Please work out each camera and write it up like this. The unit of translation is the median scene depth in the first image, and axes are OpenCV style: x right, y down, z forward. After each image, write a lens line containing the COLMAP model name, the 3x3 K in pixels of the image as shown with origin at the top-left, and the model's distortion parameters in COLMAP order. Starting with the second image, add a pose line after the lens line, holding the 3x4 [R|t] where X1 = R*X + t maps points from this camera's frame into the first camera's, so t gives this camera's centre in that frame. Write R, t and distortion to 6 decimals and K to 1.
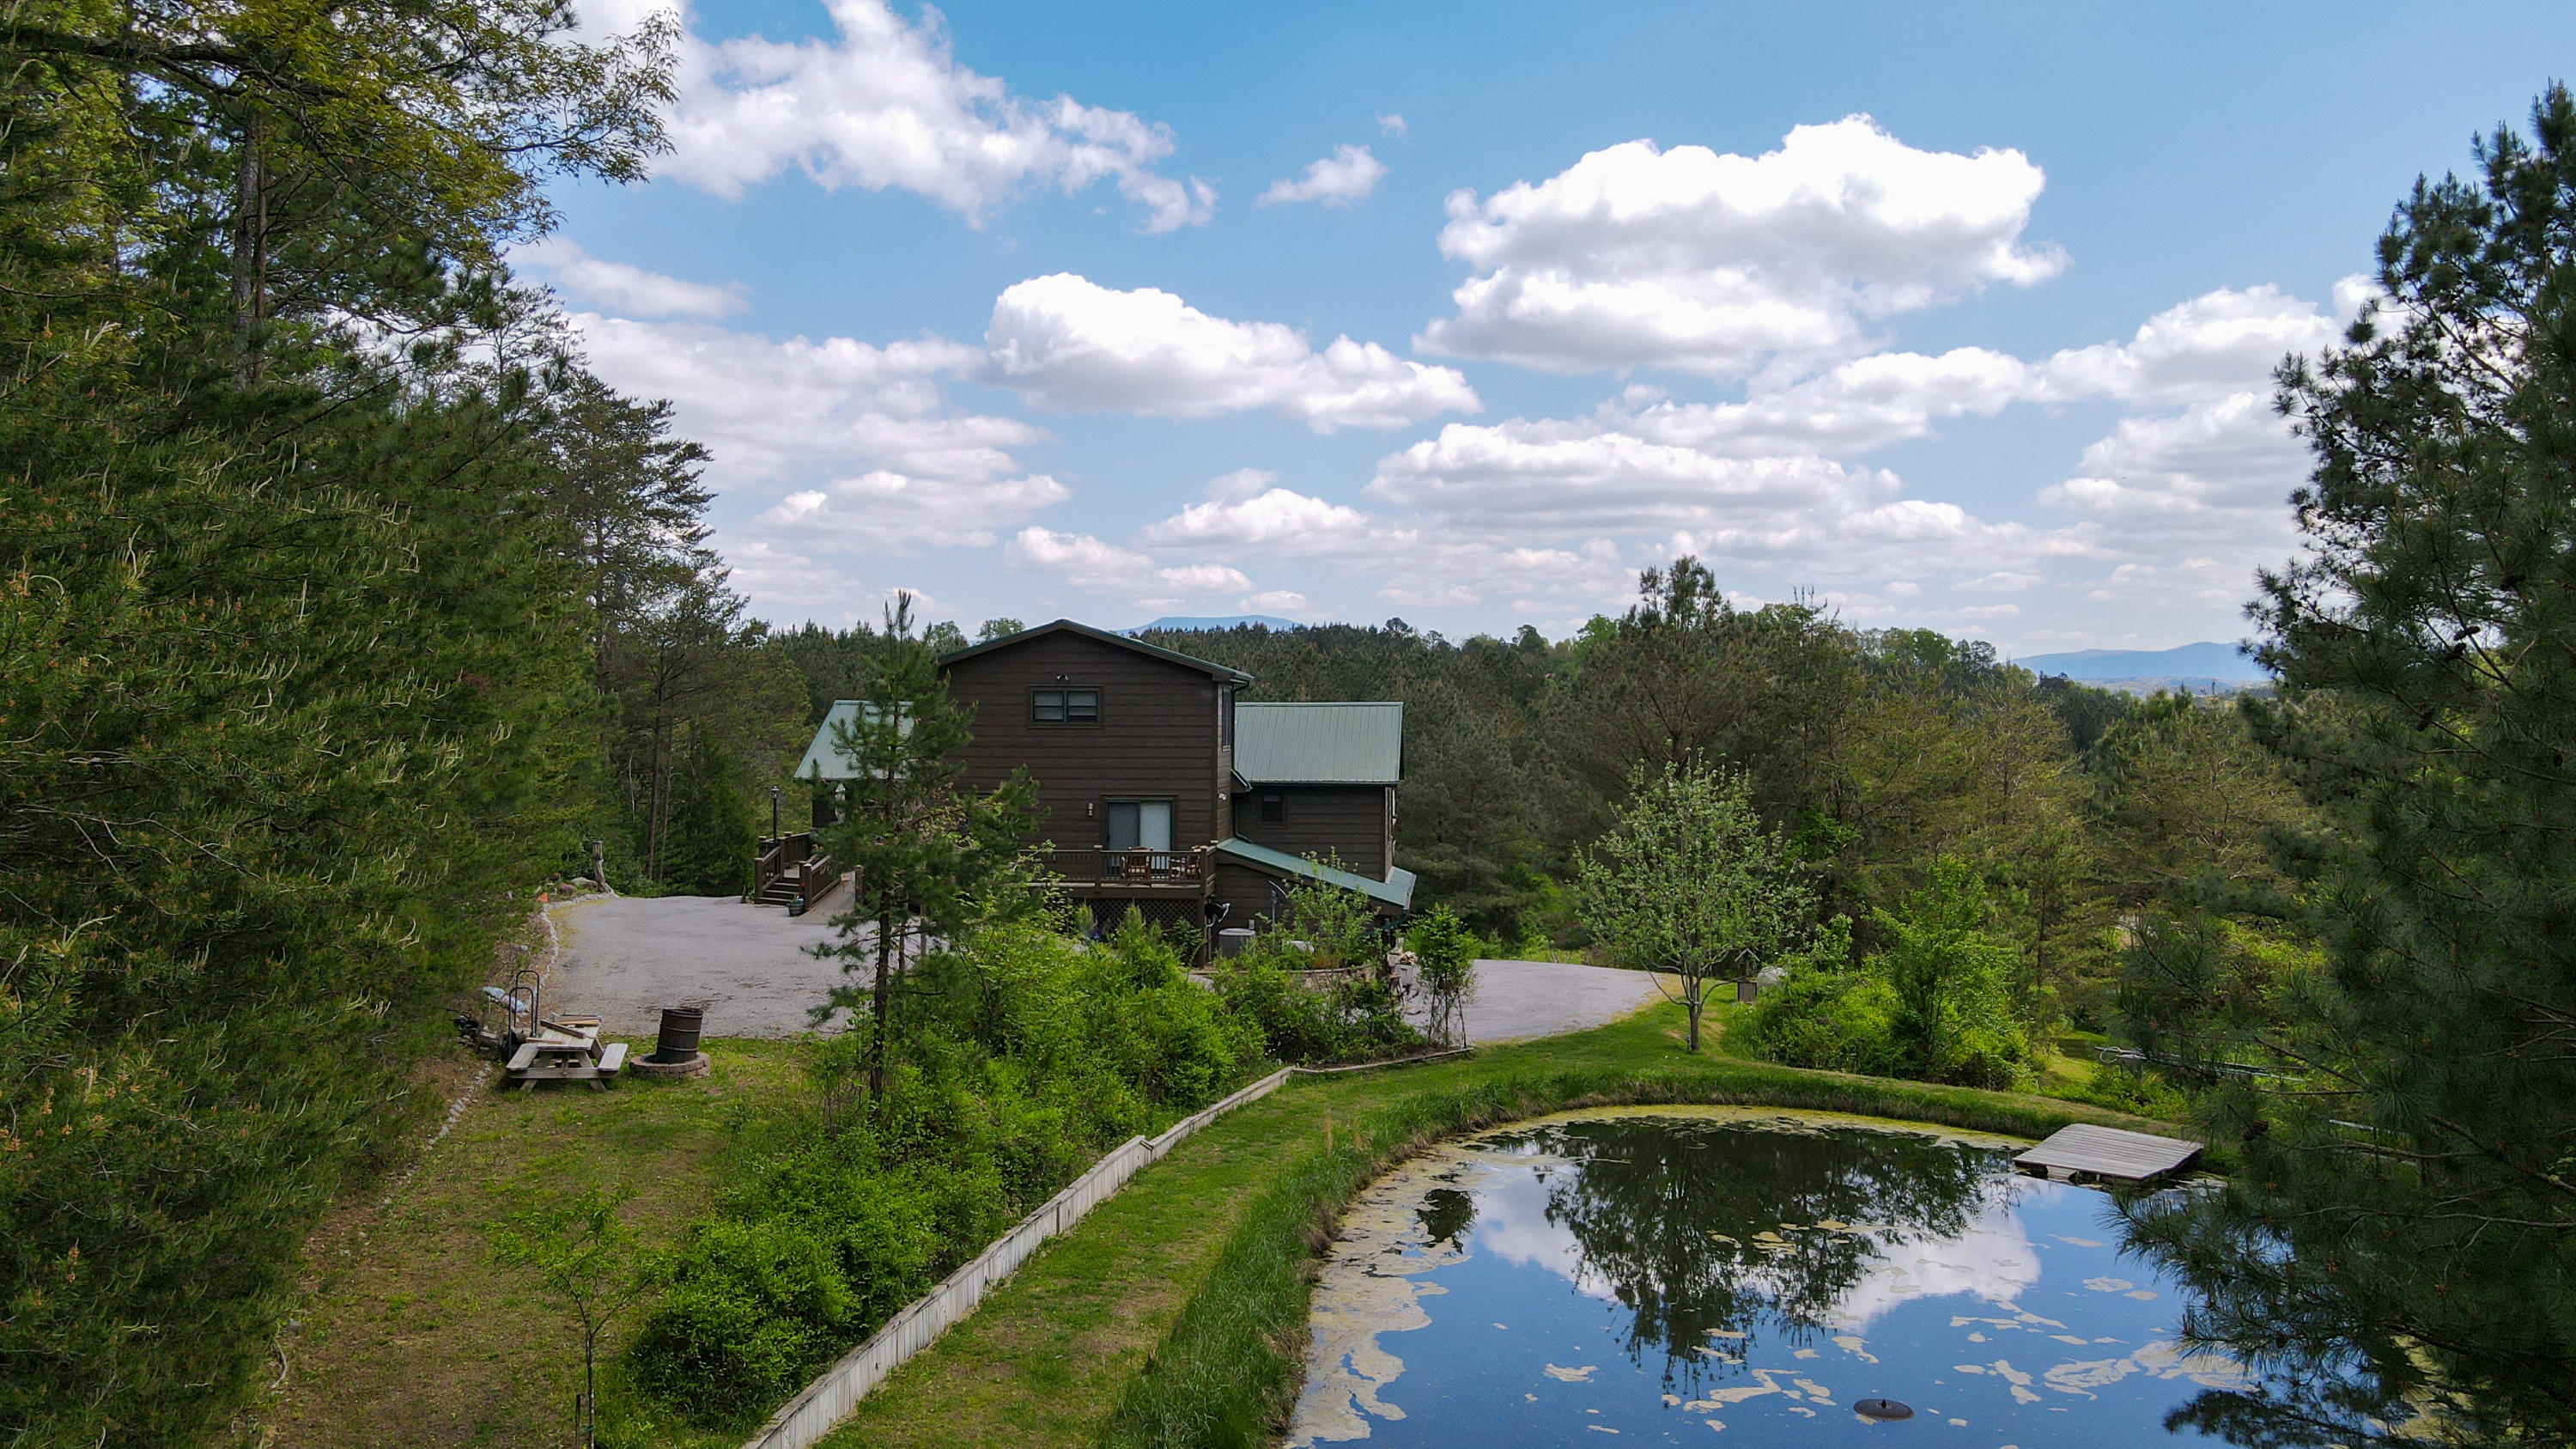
lens RADIAL K [[1885.8, 0, 1288.0], [0, 1885.8, 724.5], [0, 0, 1]] dist [-0.025661, 0.044361]
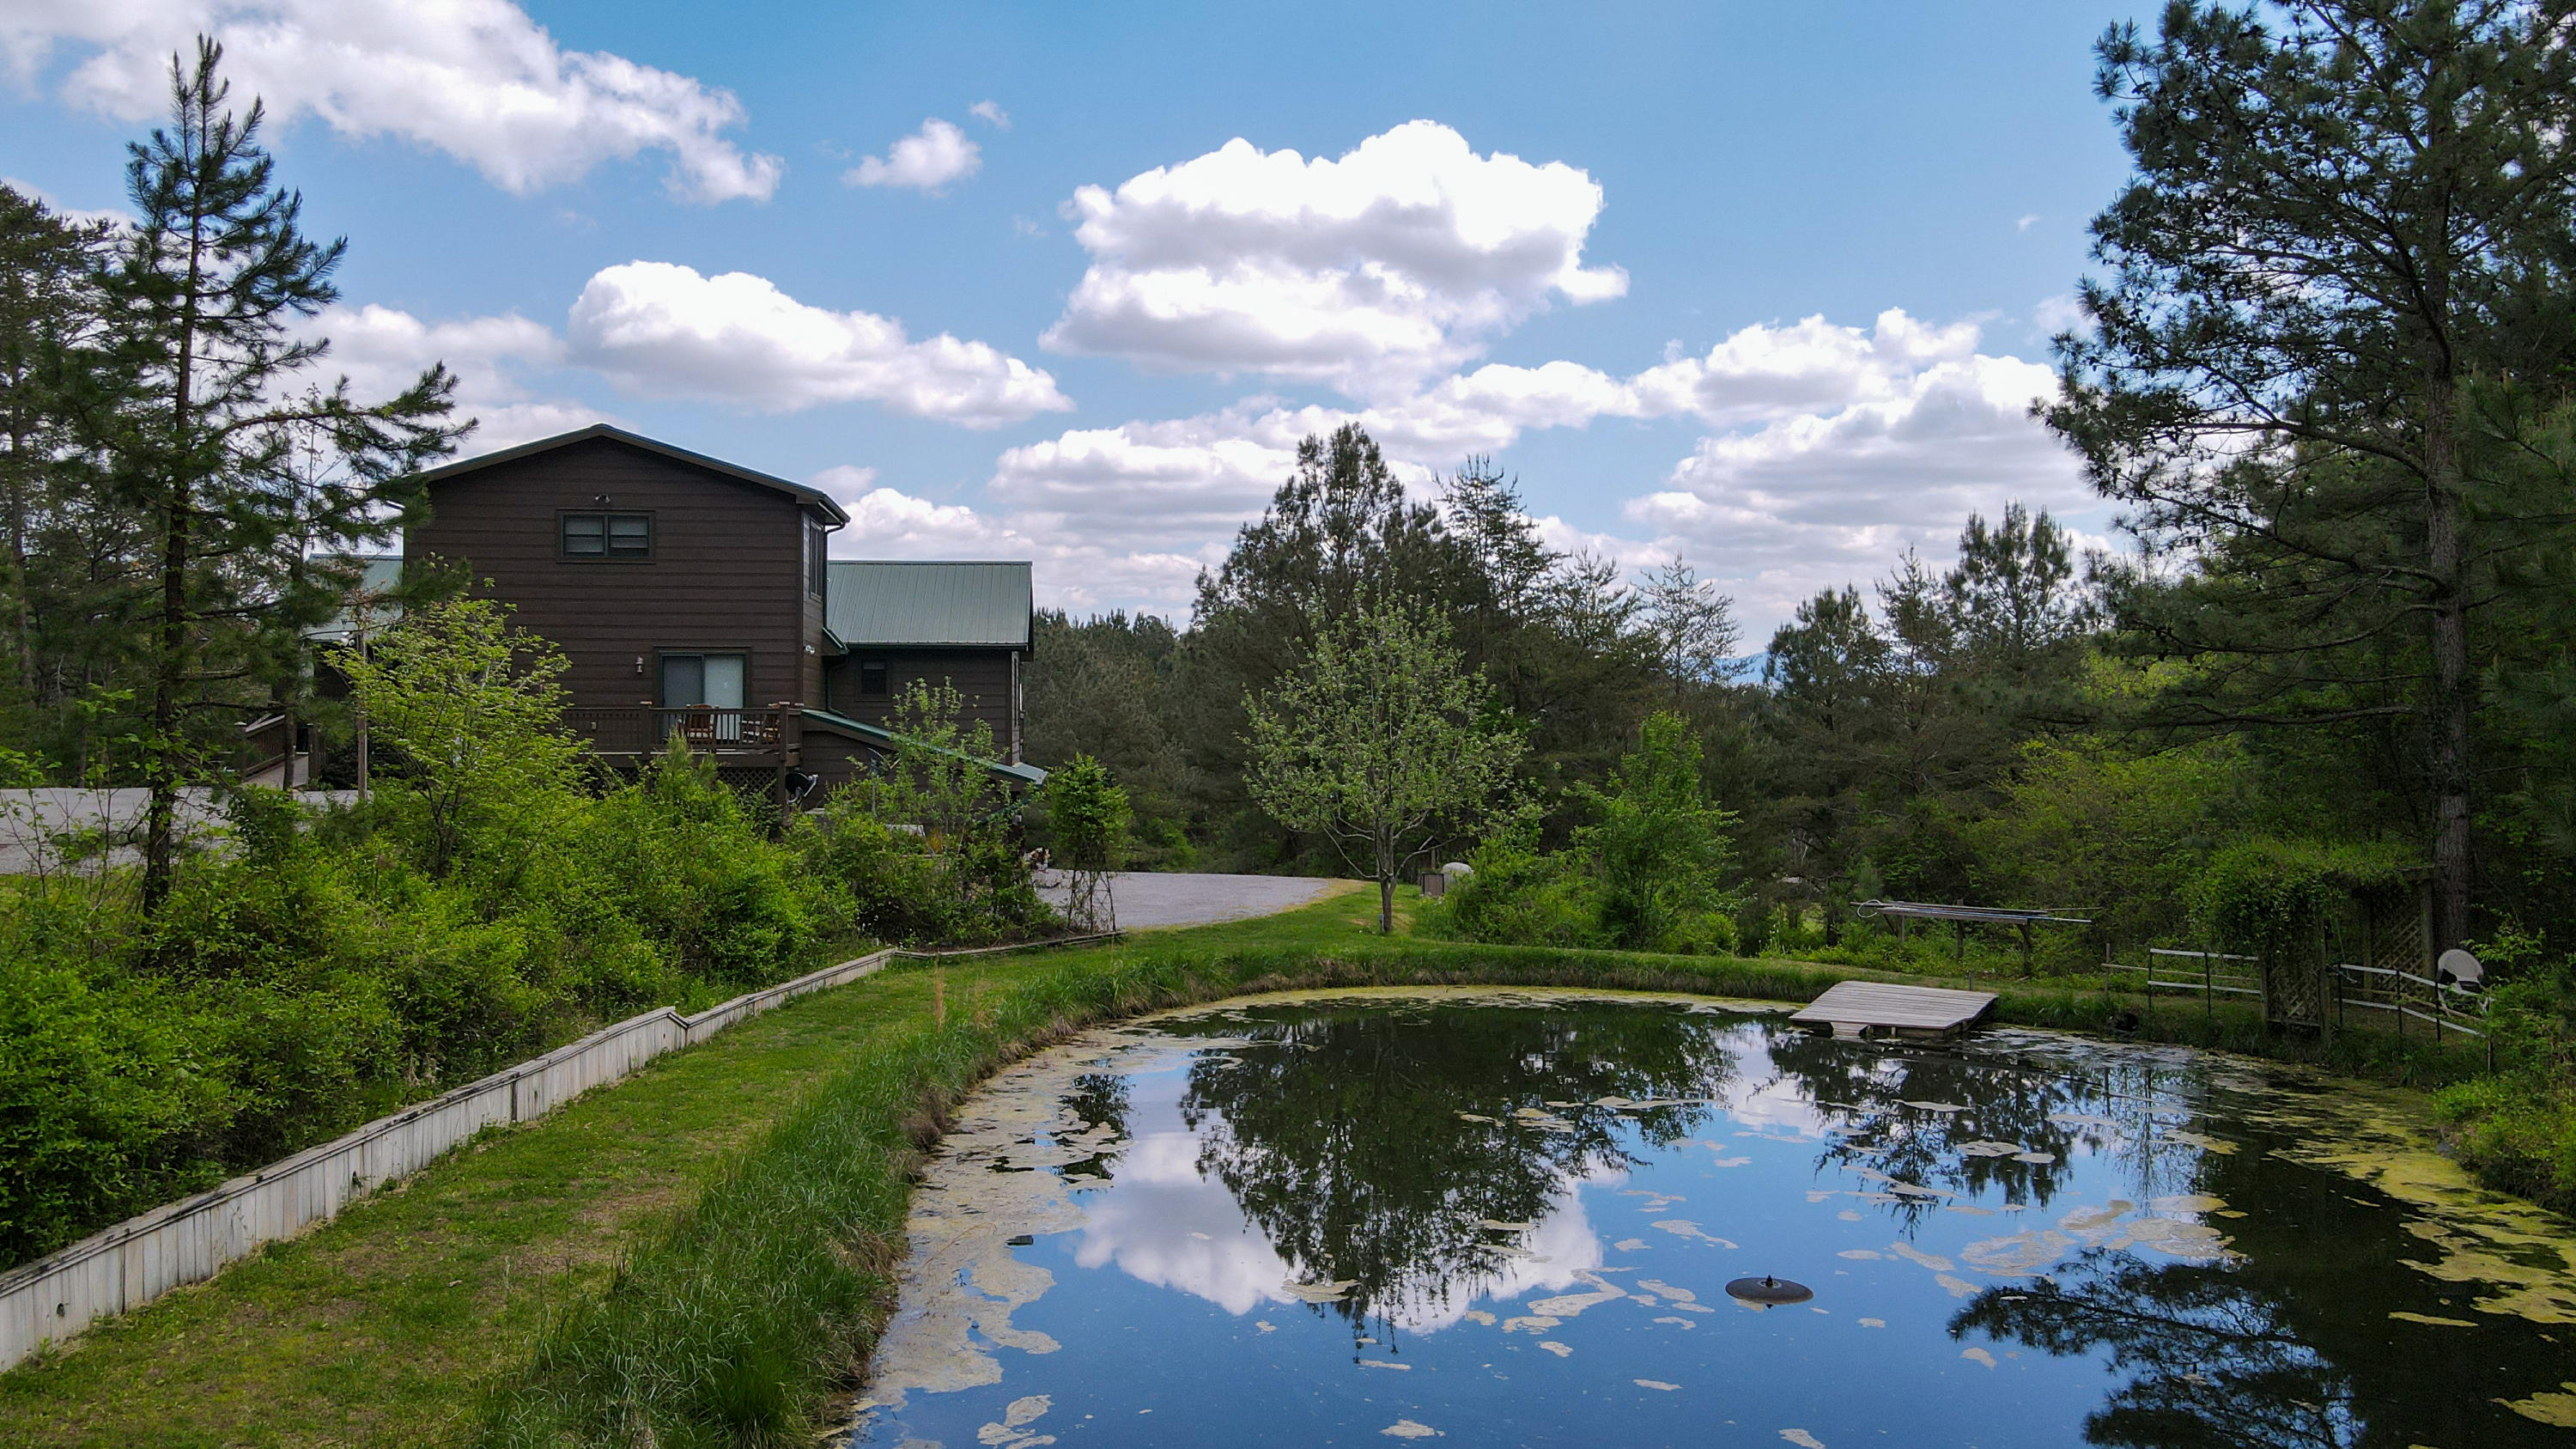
lens RADIAL K [[1885.8, 0, 1288.0], [0, 1885.8, 724.5], [0, 0, 1]] dist [-0.025661, 0.044361]
pose [[0.980166, -0.003965, 0.198139, 0.008889], [0.004347, 0.999989, -0.001489, 0.101692], [-0.198131, 0.002321, 0.980173, 0.234572]]
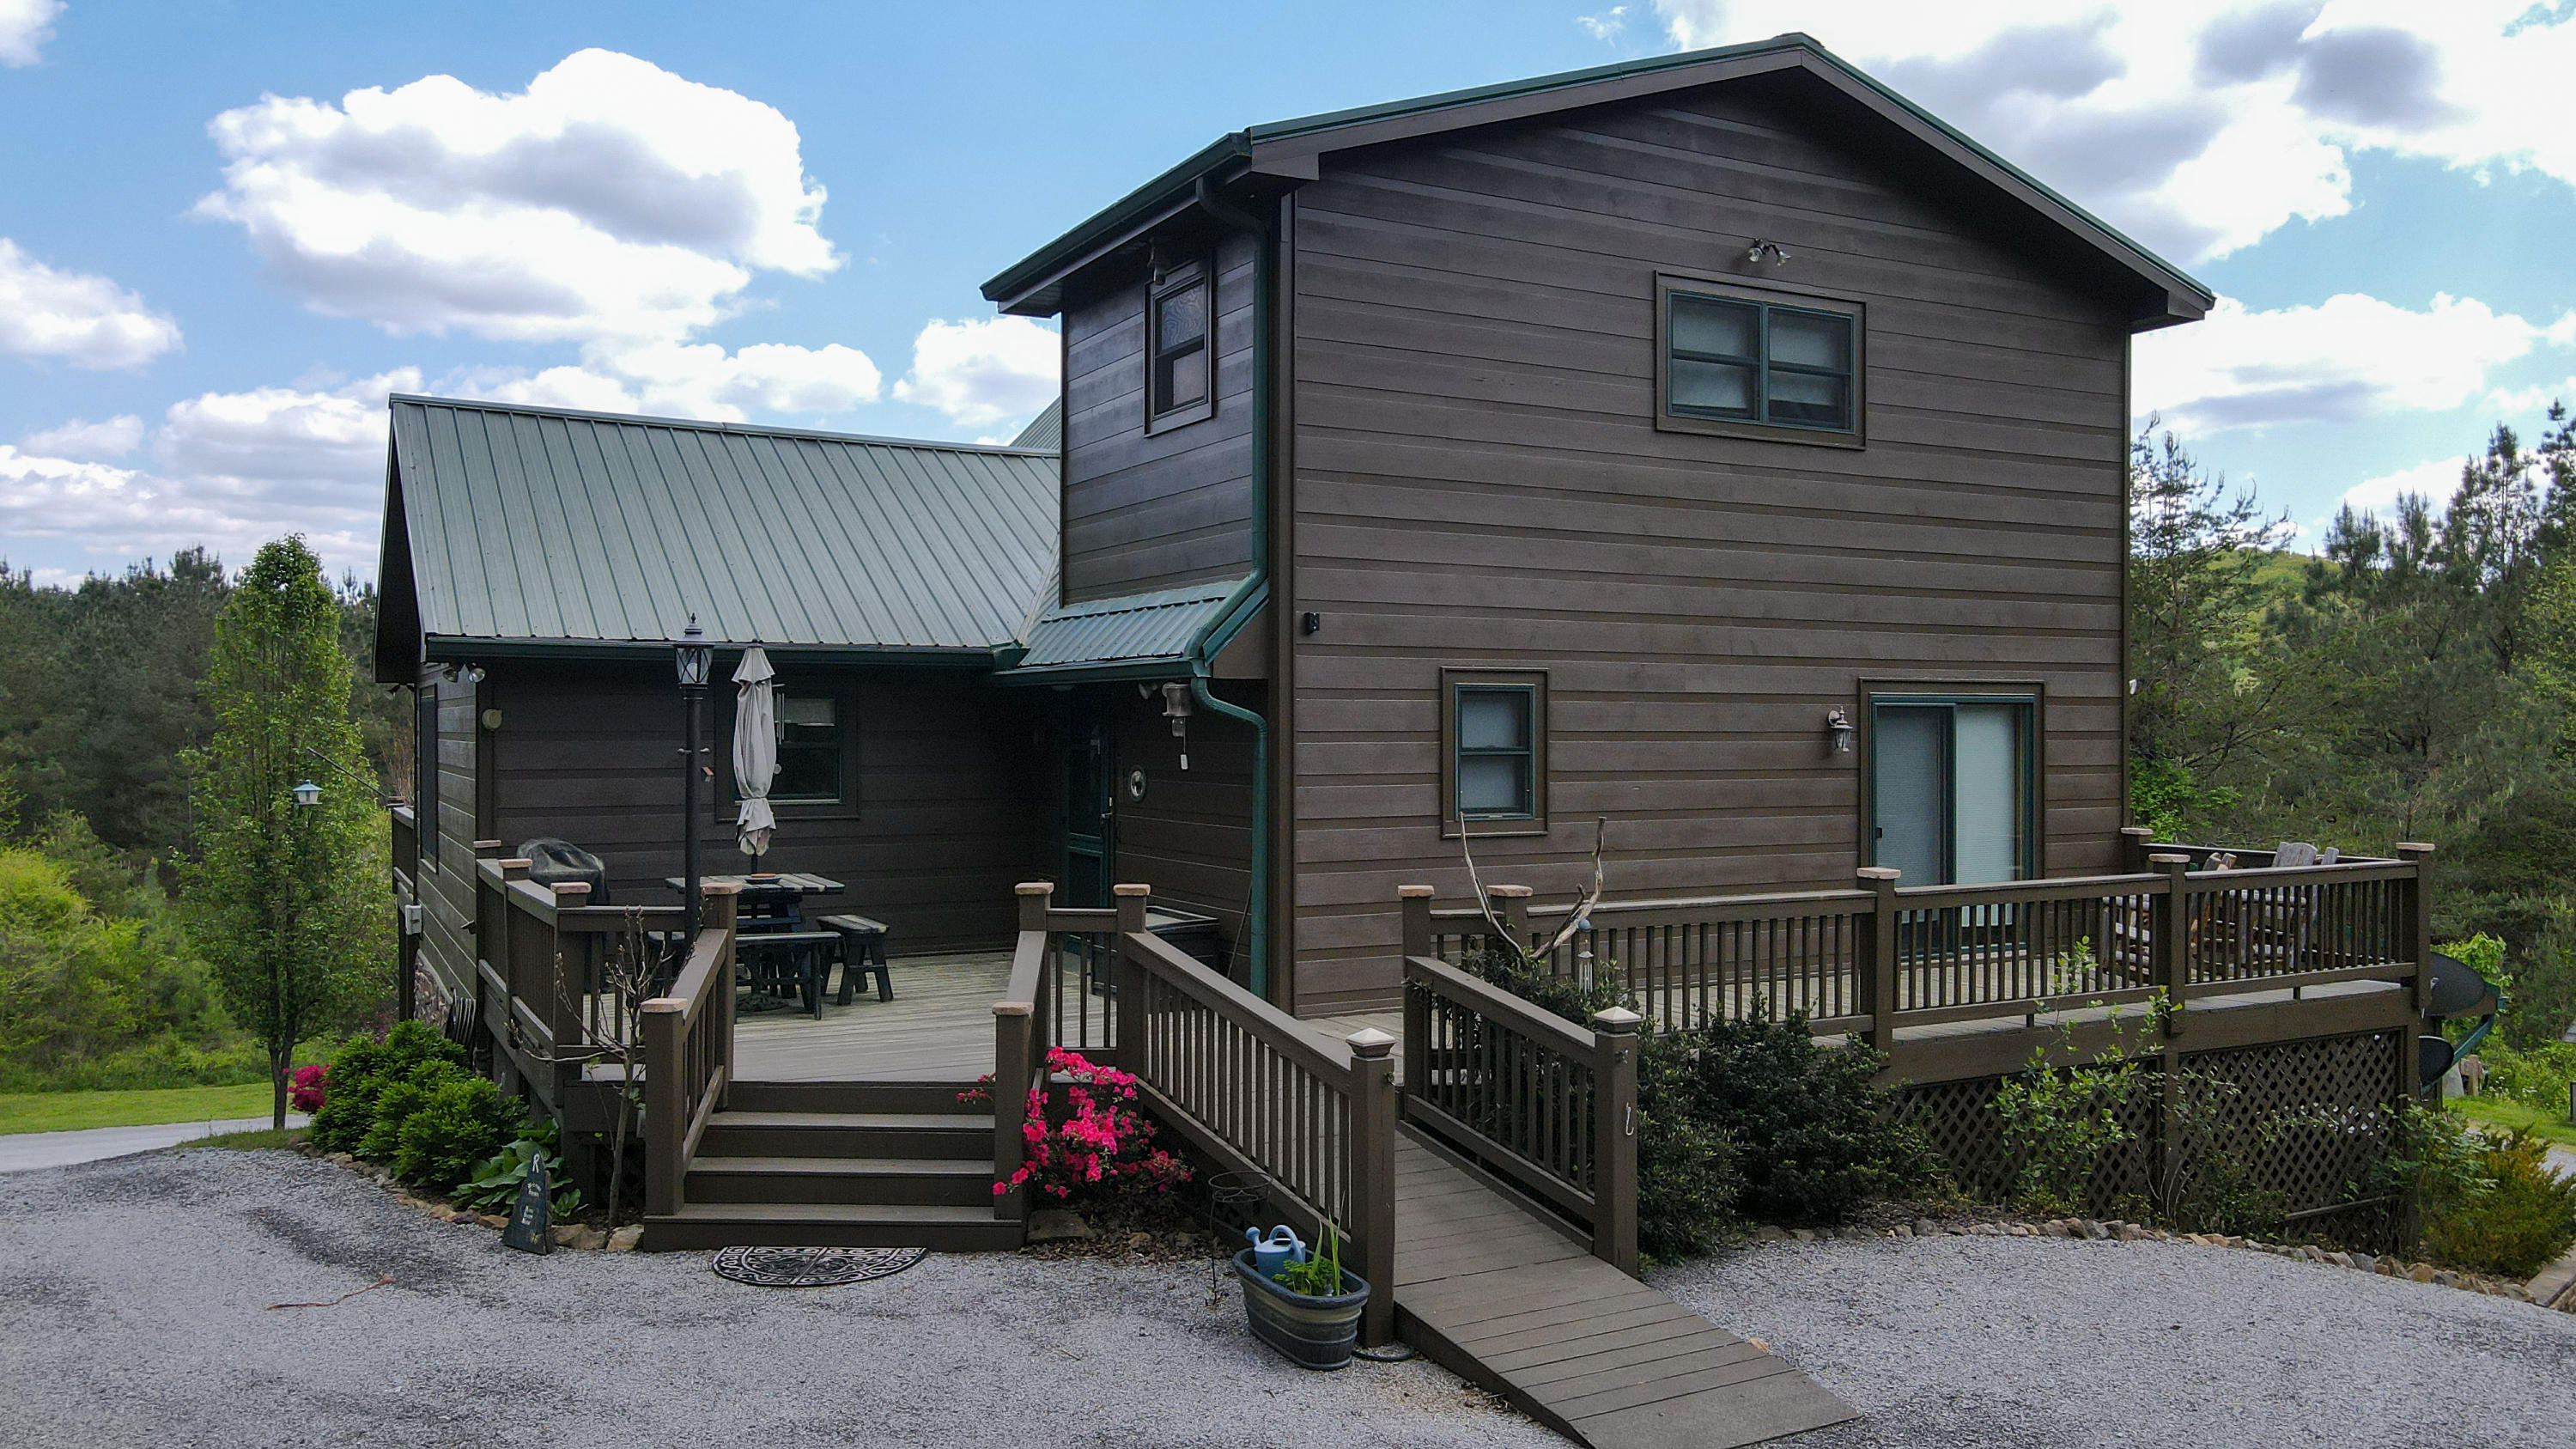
lens RADIAL K [[1885.8, 0, 1288.0], [0, 1885.8, 724.5], [0, 0, 1]] dist [-0.025661, 0.044361]
pose [[0.813512, -0.009512, 0.581470, -0.472154], [0.009680, 0.999949, 0.002816, 0.058824], [-0.581467, 0.003337, 0.813563, 1.152029]]
